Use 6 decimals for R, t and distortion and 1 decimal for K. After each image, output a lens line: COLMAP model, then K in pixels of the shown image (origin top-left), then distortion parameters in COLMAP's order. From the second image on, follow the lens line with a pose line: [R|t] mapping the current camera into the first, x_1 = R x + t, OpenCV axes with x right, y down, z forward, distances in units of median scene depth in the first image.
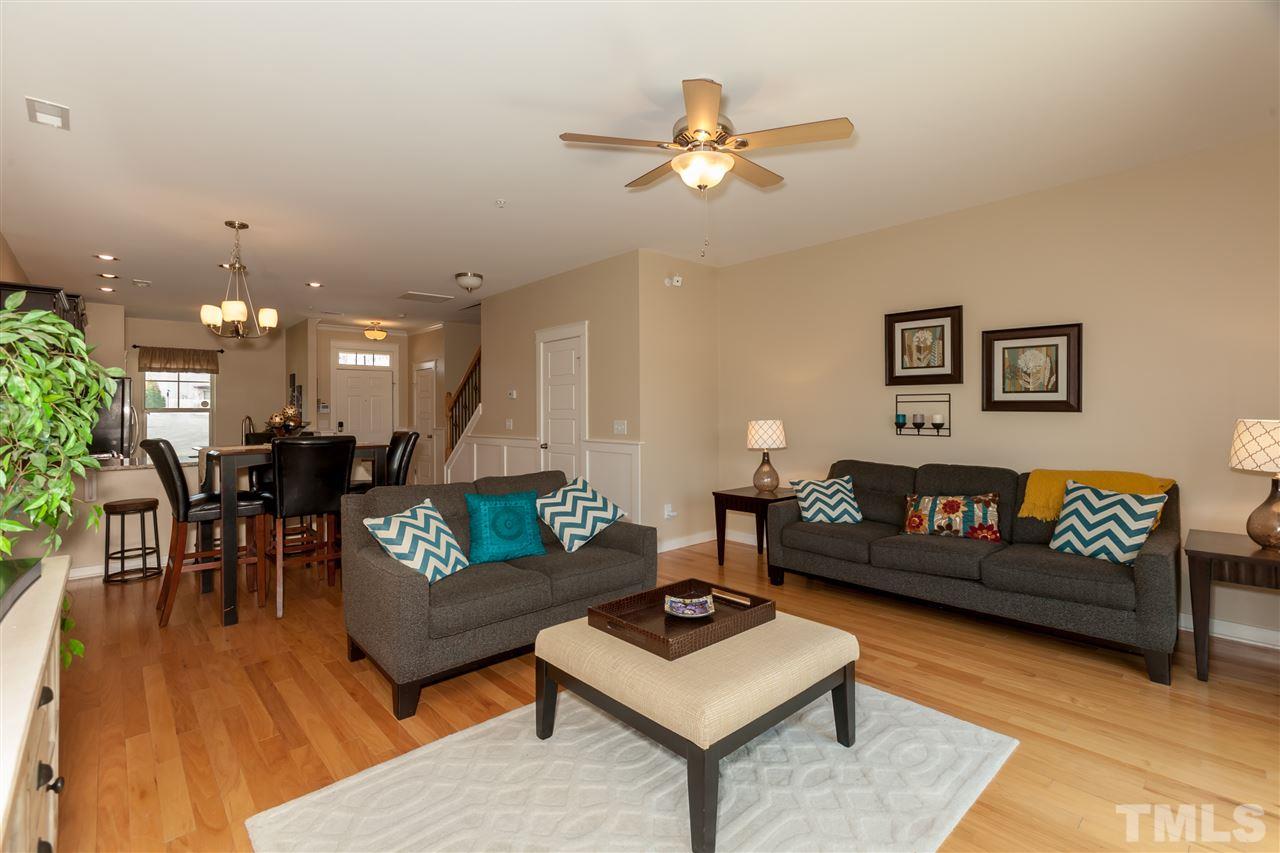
lens RADIAL K [[580.6, 0, 635.0], [0, 580.6, 412.4], [0, 0, 1]] dist [-0.001023, 0.000408]
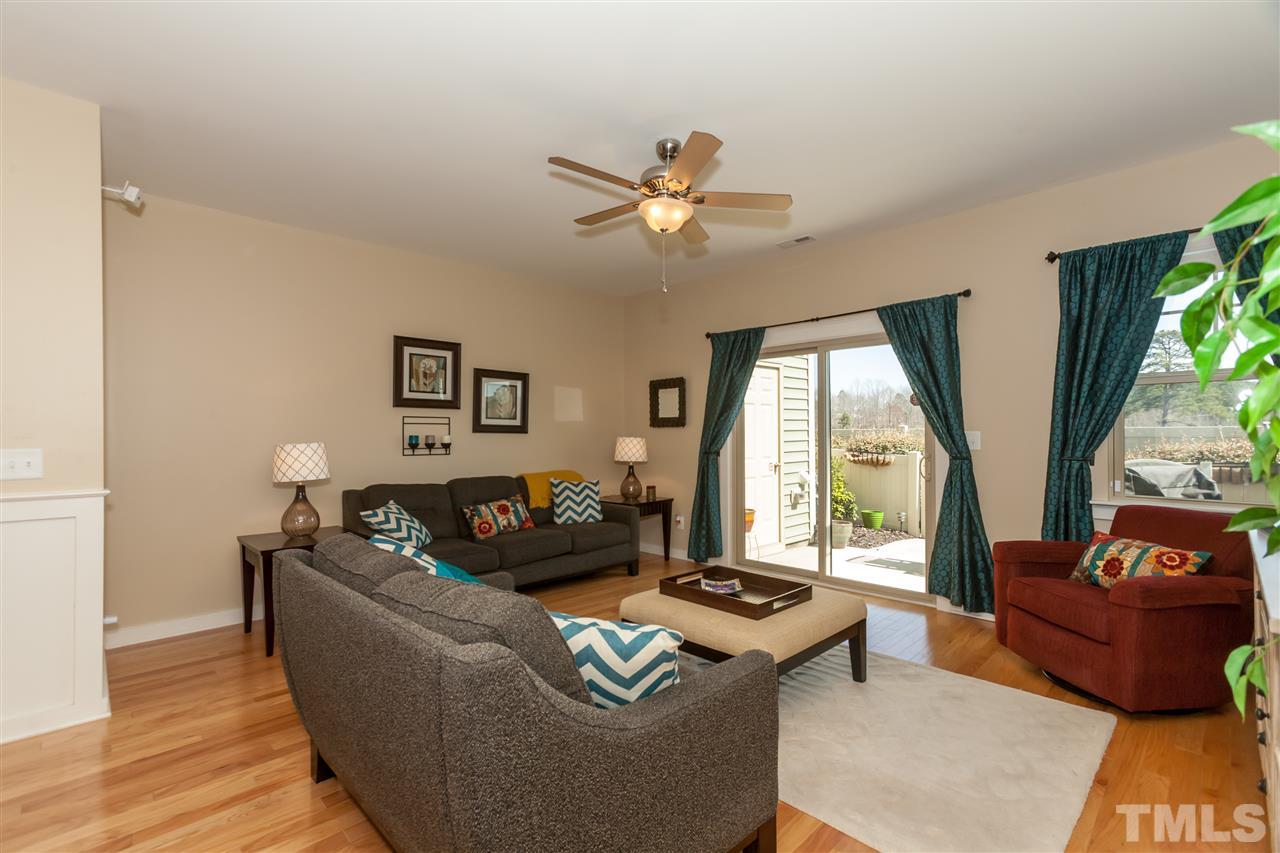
lens RADIAL K [[590.6, 0, 640.0], [0, 590.6, 426.5], [0, 0, 1]] dist [0.003718, 0.000463]
pose [[-0.040932, 0.014744, 0.999053, -0.639150], [0.002553, 0.999889, -0.014652, 0.004035], [-0.999159, 0.001950, -0.040965, 0.662714]]
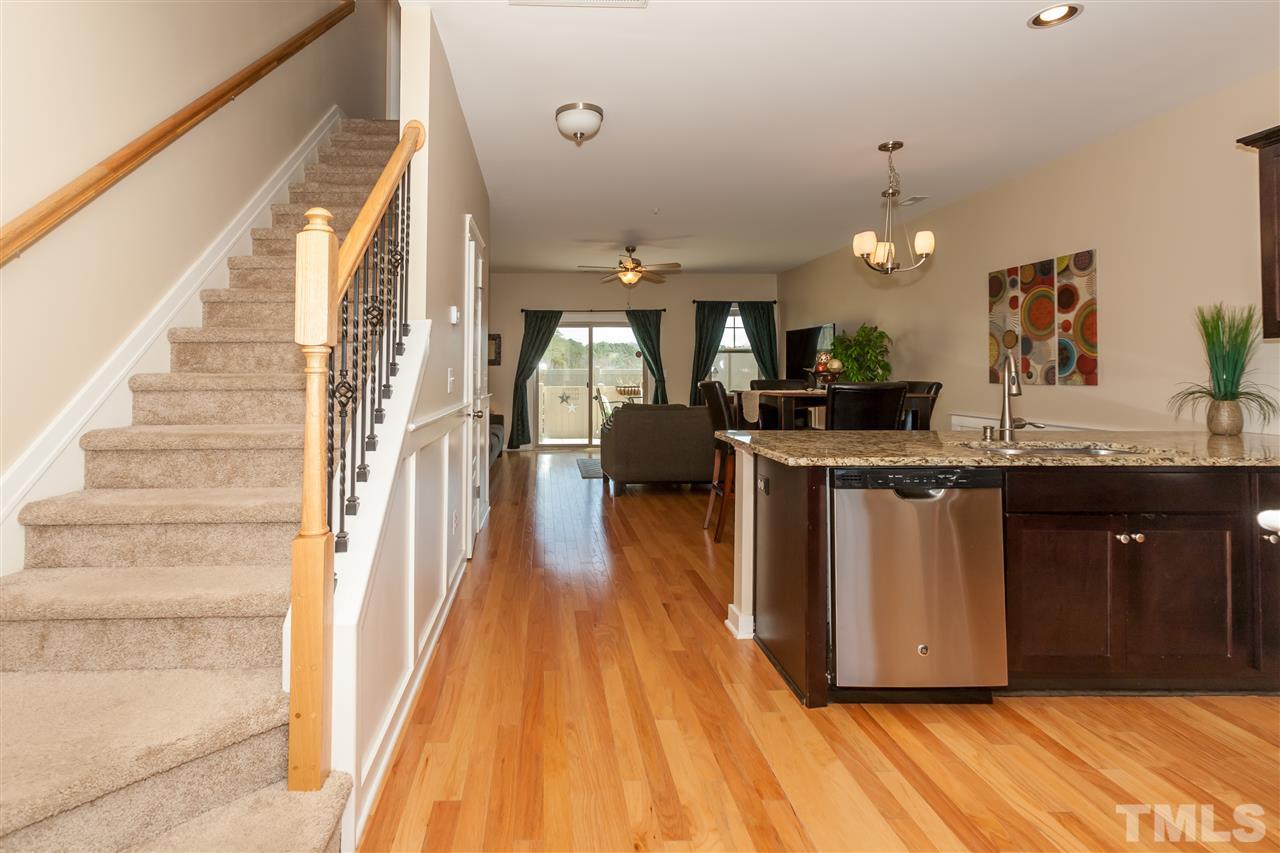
lens RADIAL K [[621.3, 0, 559.8], [0, 621.3, 366.6], [0, 0, 1]] dist [0.002113, 0.001508]
pose [[-0.754506, 0.010024, 0.656216, -0.950813], [-0.000470, 0.999875, -0.015813, 0.027283], [-0.656293, -0.012240, -0.754407, 2.110148]]
